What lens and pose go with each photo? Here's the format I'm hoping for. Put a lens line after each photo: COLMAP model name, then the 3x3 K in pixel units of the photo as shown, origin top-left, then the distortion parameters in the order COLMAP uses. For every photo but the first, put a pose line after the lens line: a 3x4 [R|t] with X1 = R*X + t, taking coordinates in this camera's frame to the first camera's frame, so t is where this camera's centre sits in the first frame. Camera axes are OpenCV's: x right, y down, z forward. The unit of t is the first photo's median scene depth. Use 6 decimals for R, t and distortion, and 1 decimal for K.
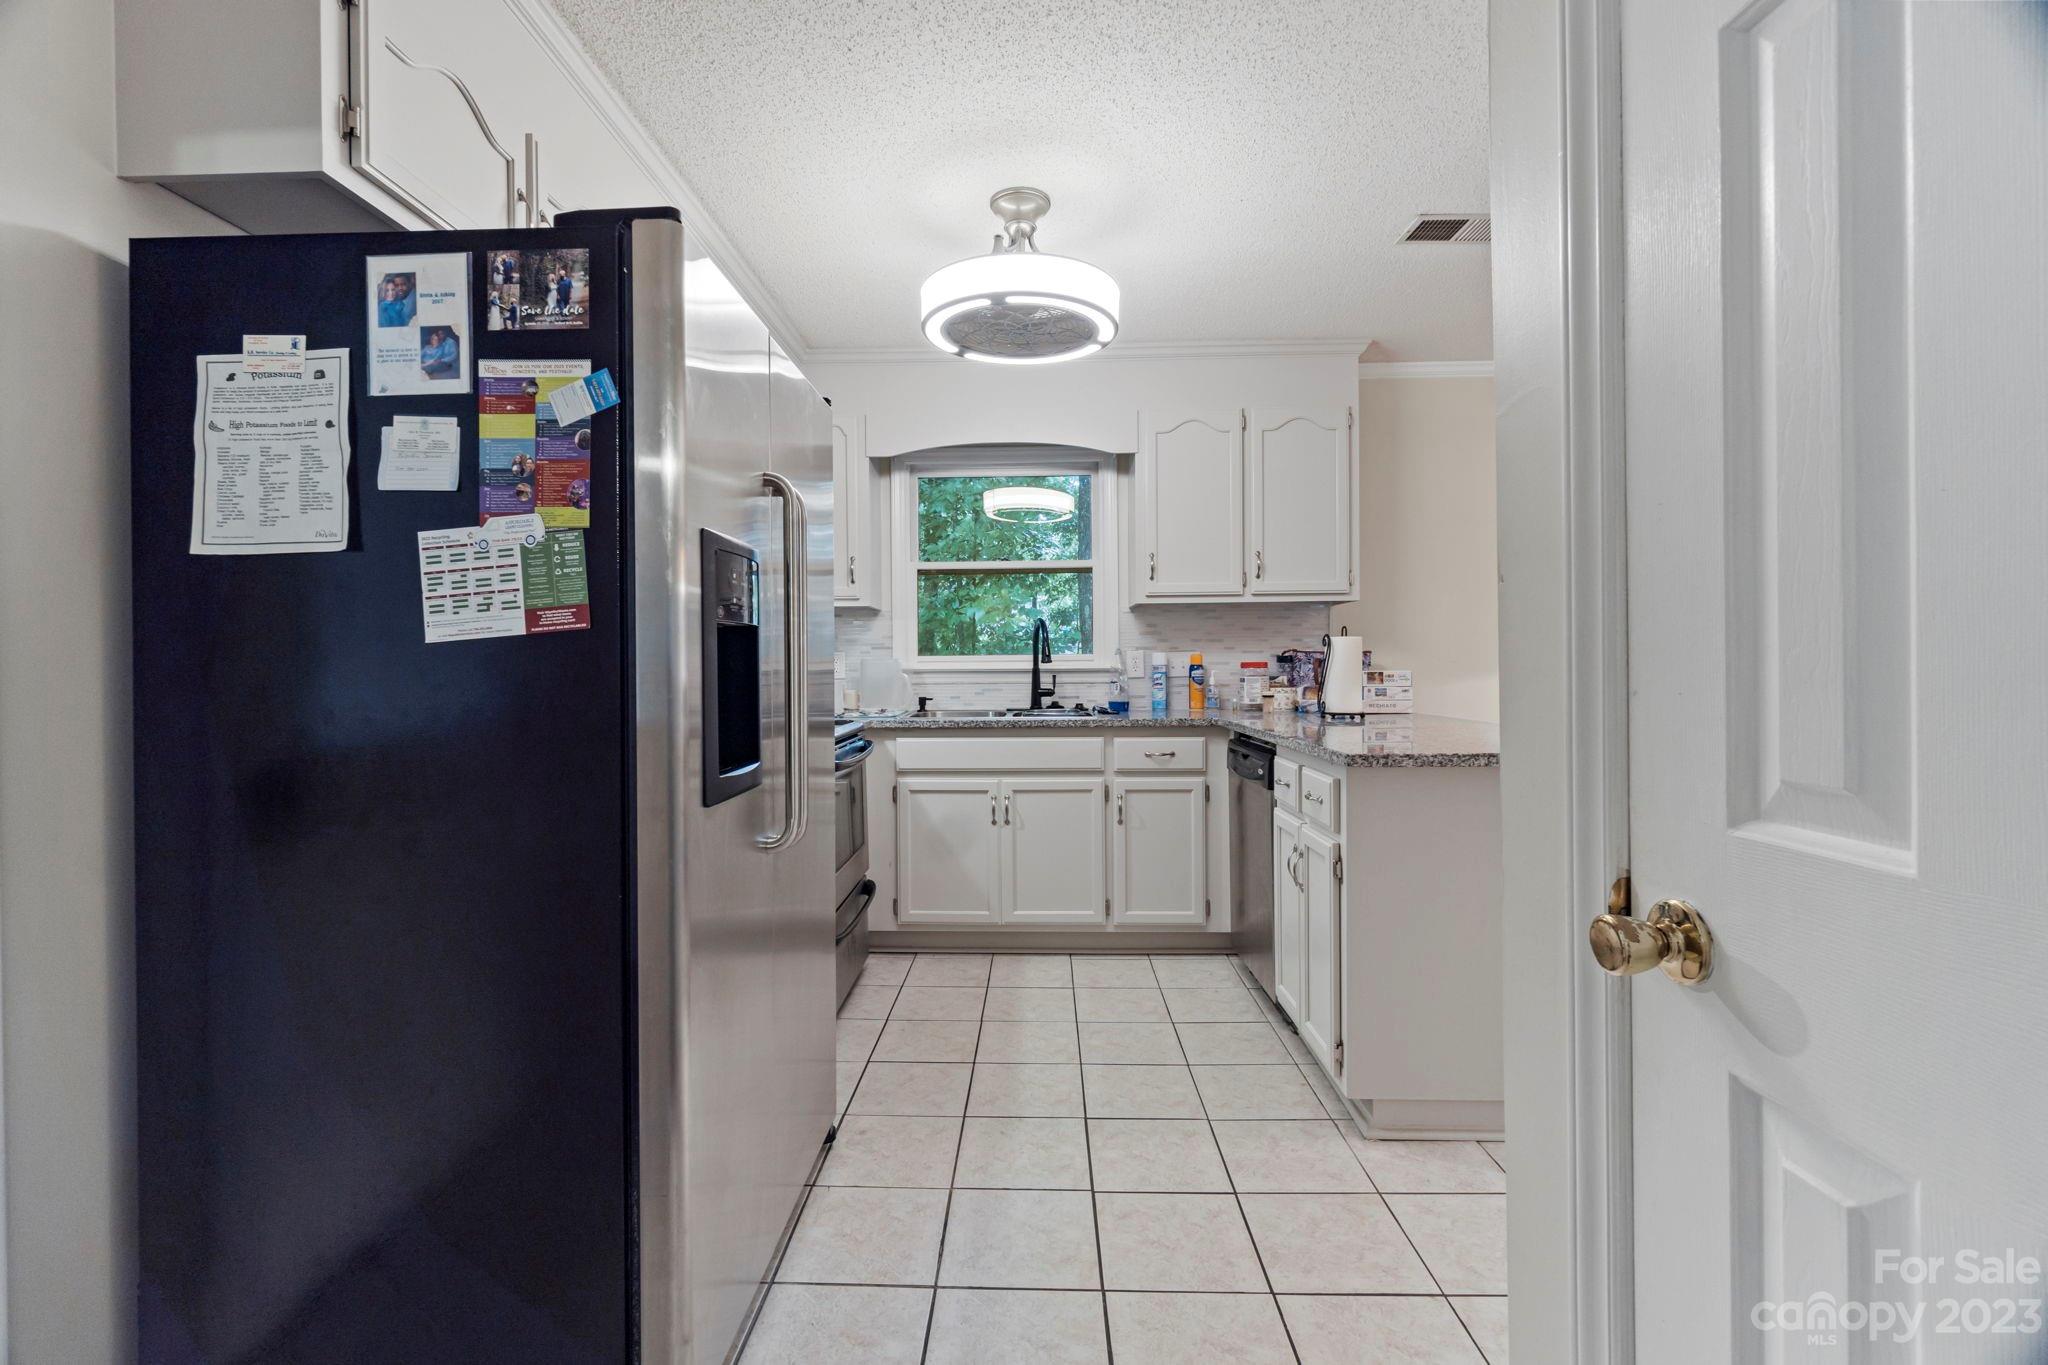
lens RADIAL K [[888.3, 0, 1018.1], [0, 888.3, 675.4], [0, 0, 1]] dist [-0.004845, -0.000215]
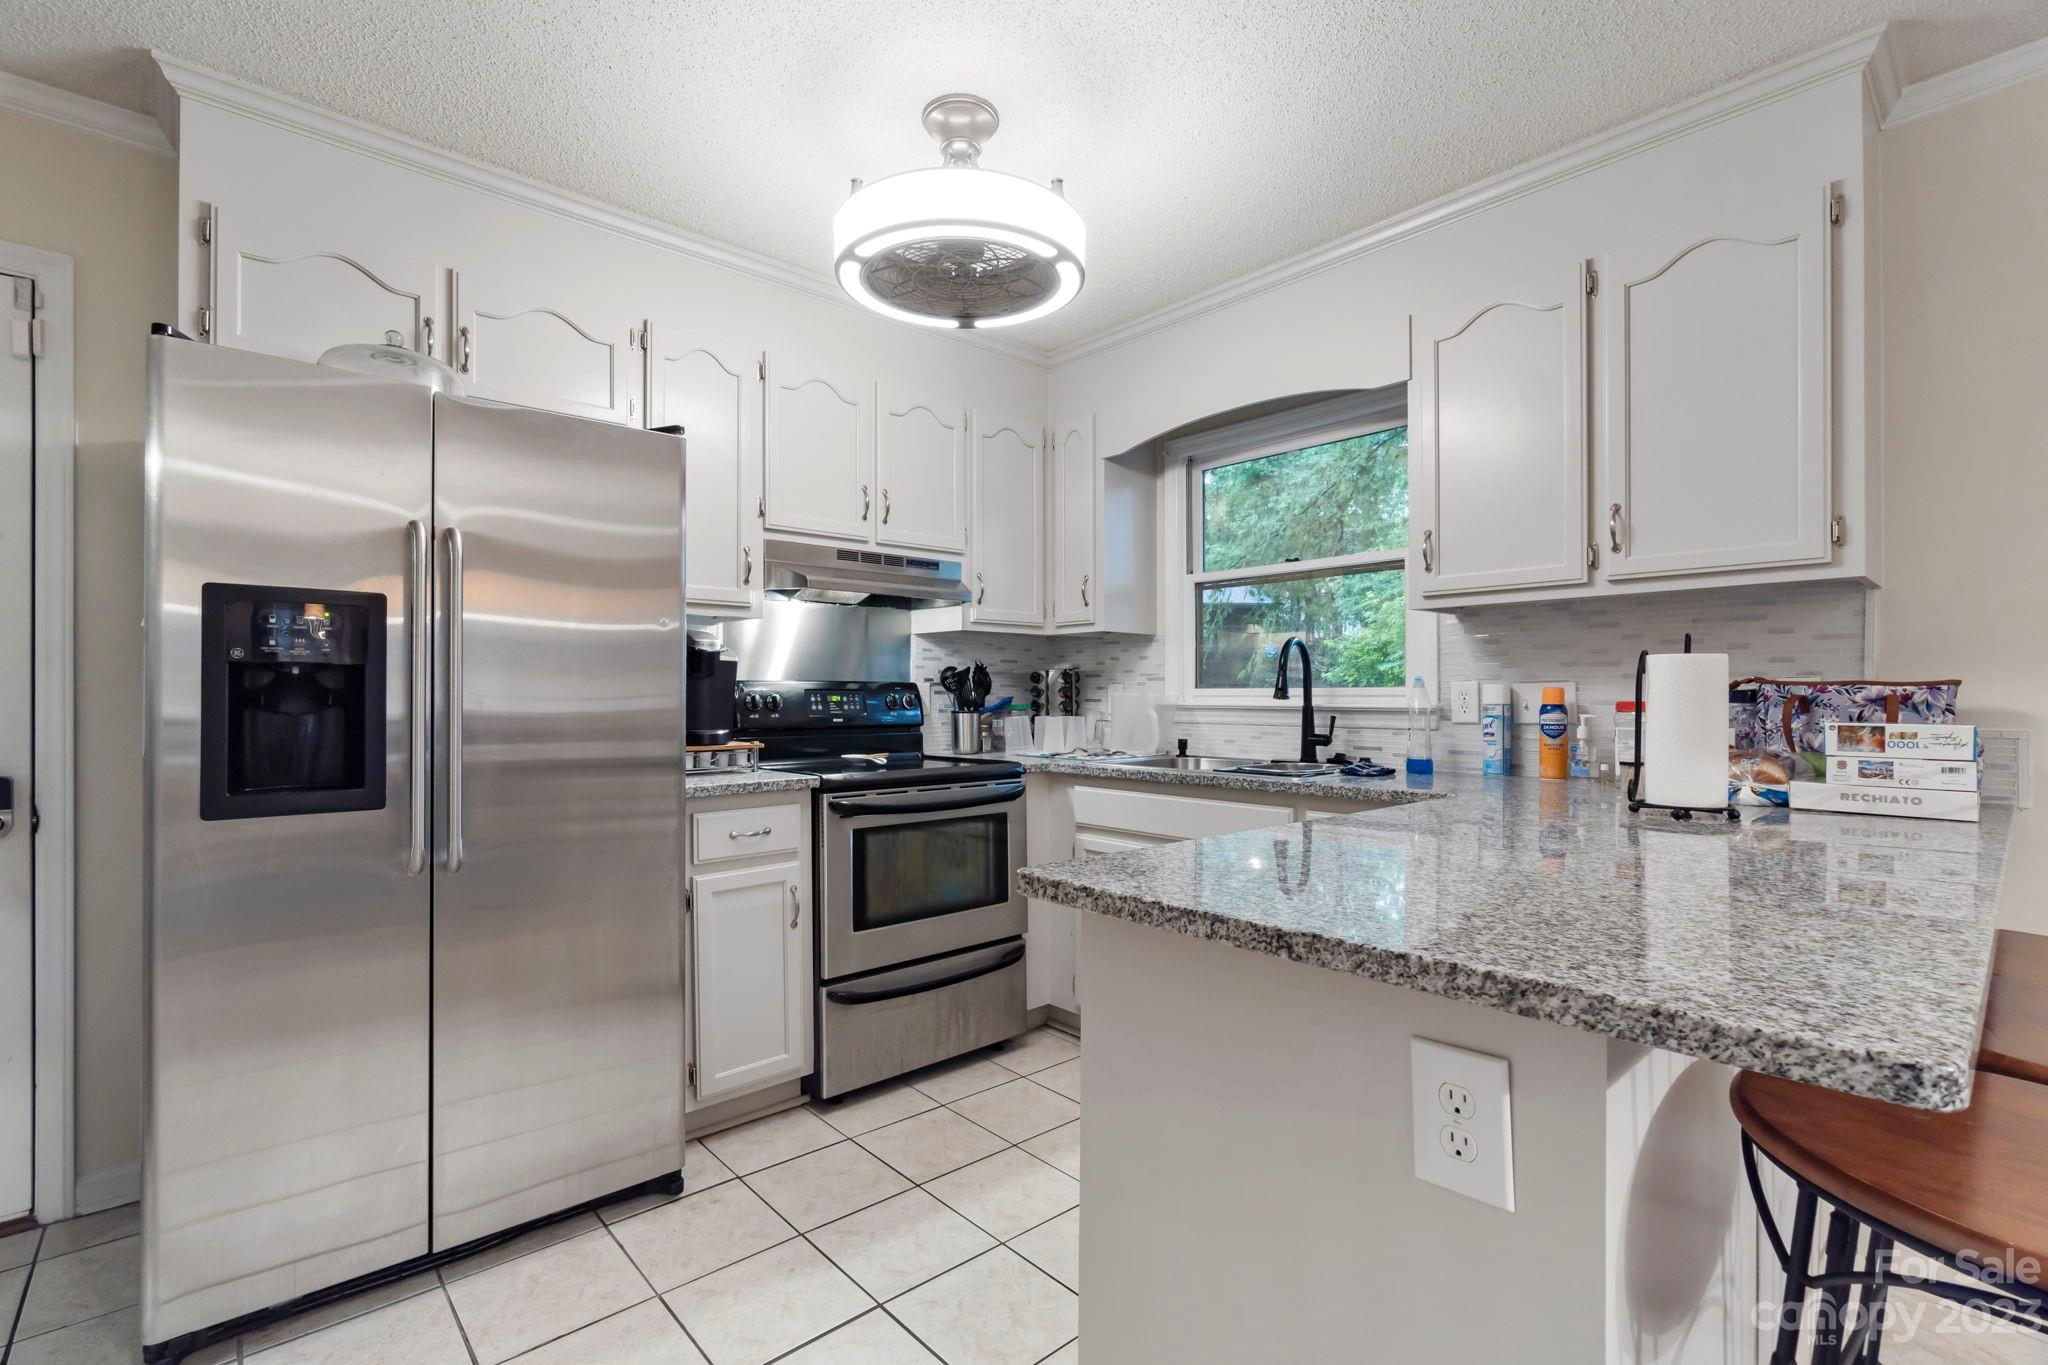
lens RADIAL K [[930.7, 0, 1016.8], [0, 930.7, 696.1], [0, 0, 1]] dist [-0.002891, 0.000110]
pose [[0.685945, 0.008410, -0.727605, 0.434480], [-0.015242, 0.999880, -0.002812, -0.010894], [0.727494, 0.013018, 0.685991, 0.320452]]
